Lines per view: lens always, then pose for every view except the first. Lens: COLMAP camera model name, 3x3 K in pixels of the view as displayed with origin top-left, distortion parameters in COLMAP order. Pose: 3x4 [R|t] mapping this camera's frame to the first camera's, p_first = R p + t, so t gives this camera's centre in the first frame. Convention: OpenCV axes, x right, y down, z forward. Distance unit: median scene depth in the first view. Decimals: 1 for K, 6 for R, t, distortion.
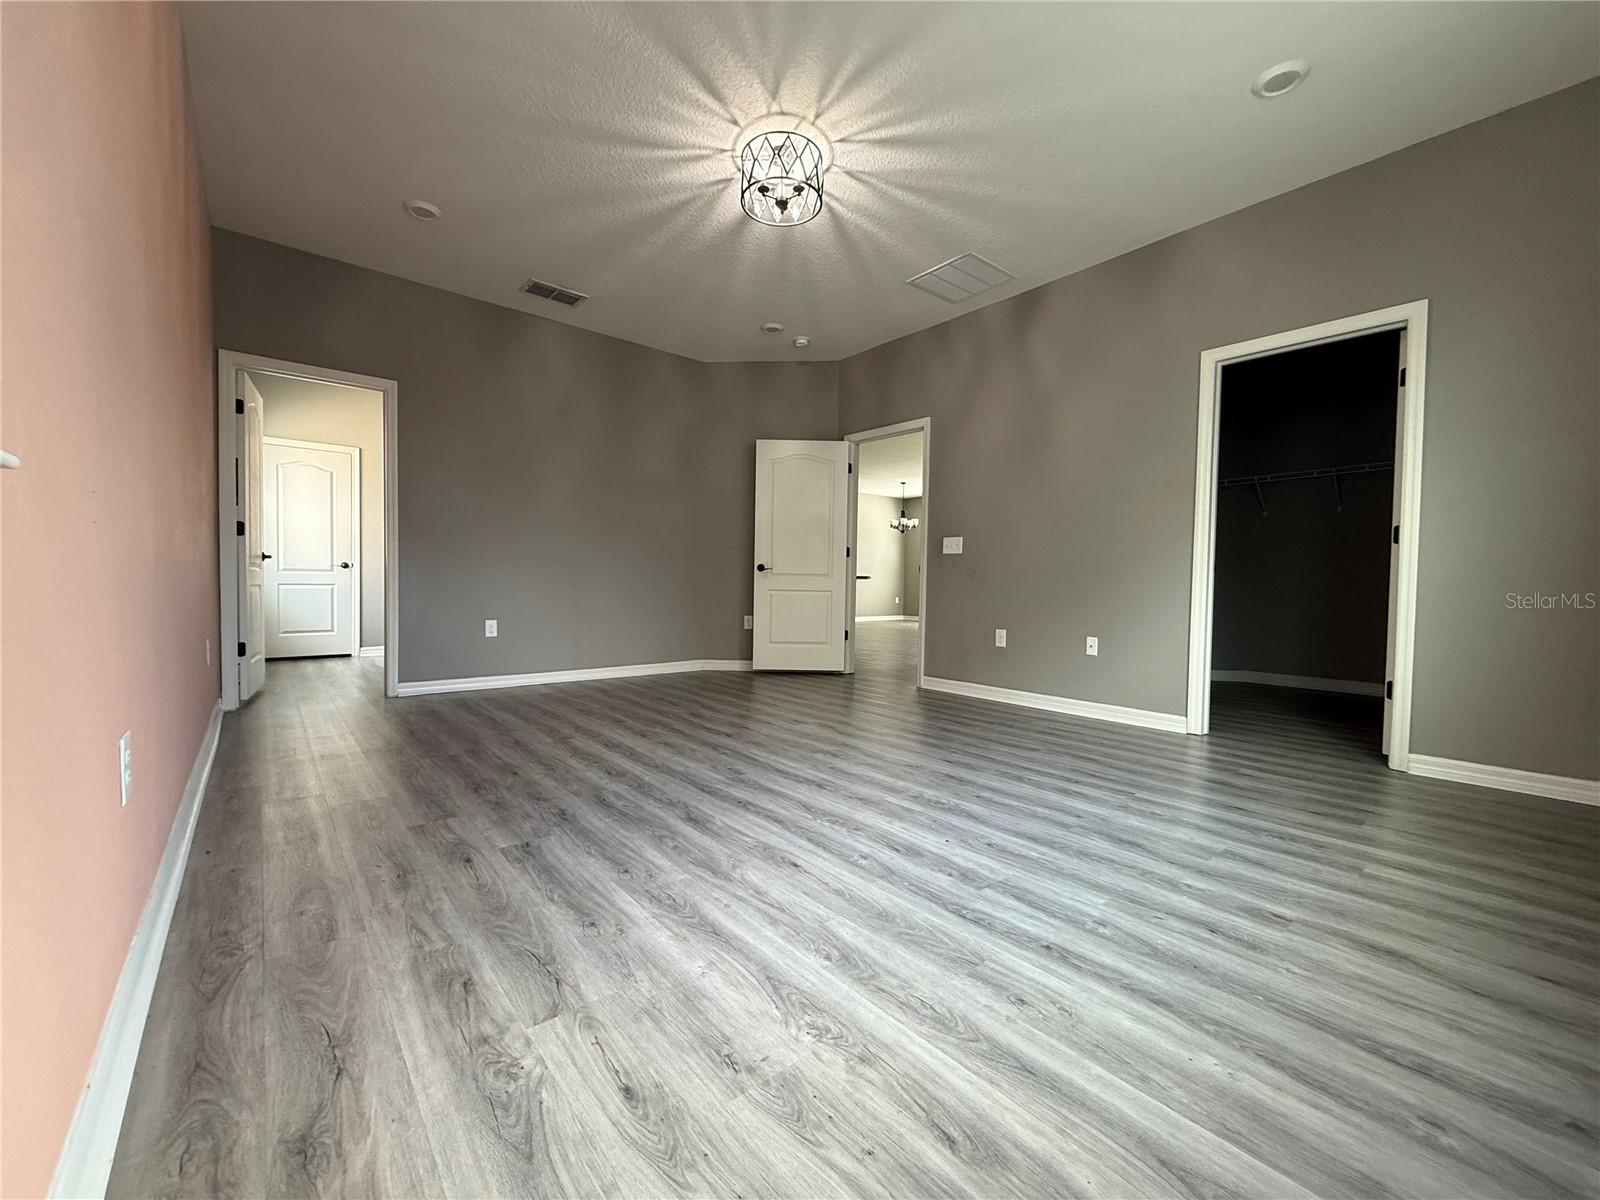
lens RADIAL K [[638.7, 0, 799.8], [0, 638.7, 598.1], [0, 0, 1]] dist [0.000280, 0.000019]
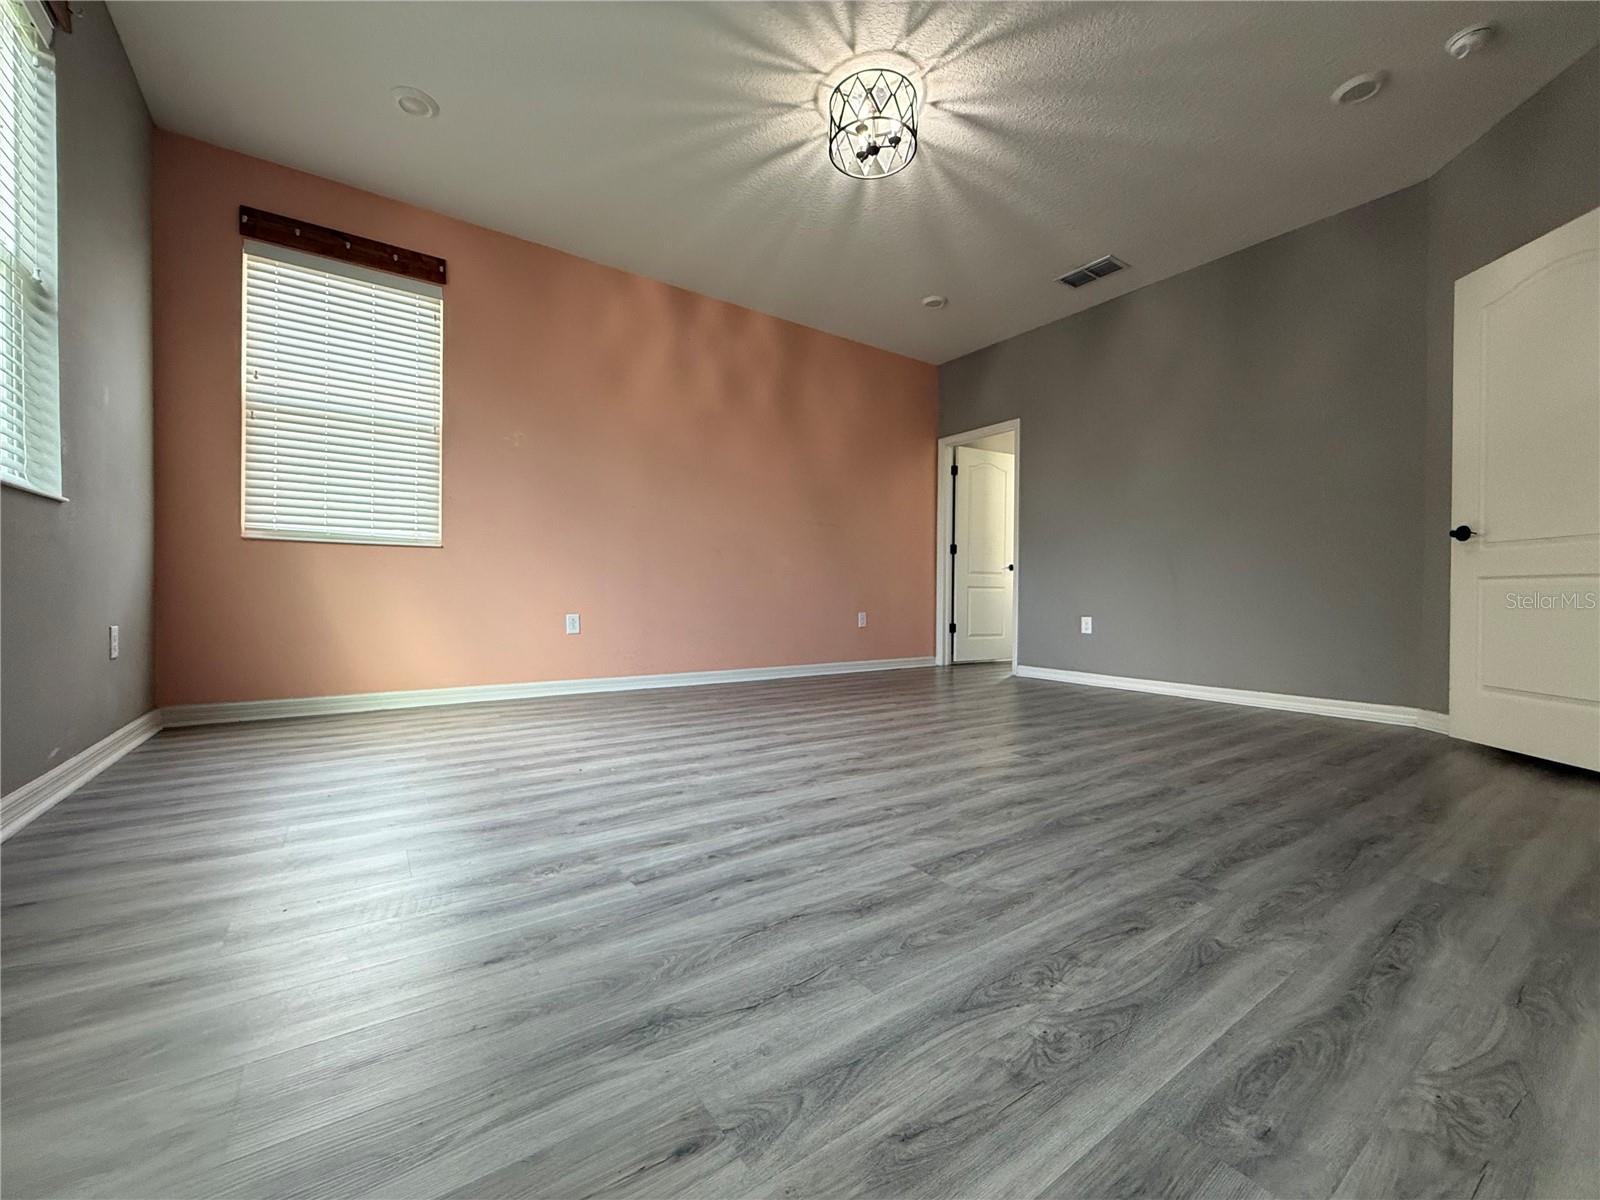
lens RADIAL K [[638.7, 0, 799.6], [0, 638.7, 601.8], [0, 0, 1]] dist [0.000280, 0.000019]
pose [[-0.090926, -0.005154, -0.995844, 1.008625], [-0.030706, 0.999526, -0.002370, 0.048856], [0.995384, 0.030363, -0.091041, 1.113693]]
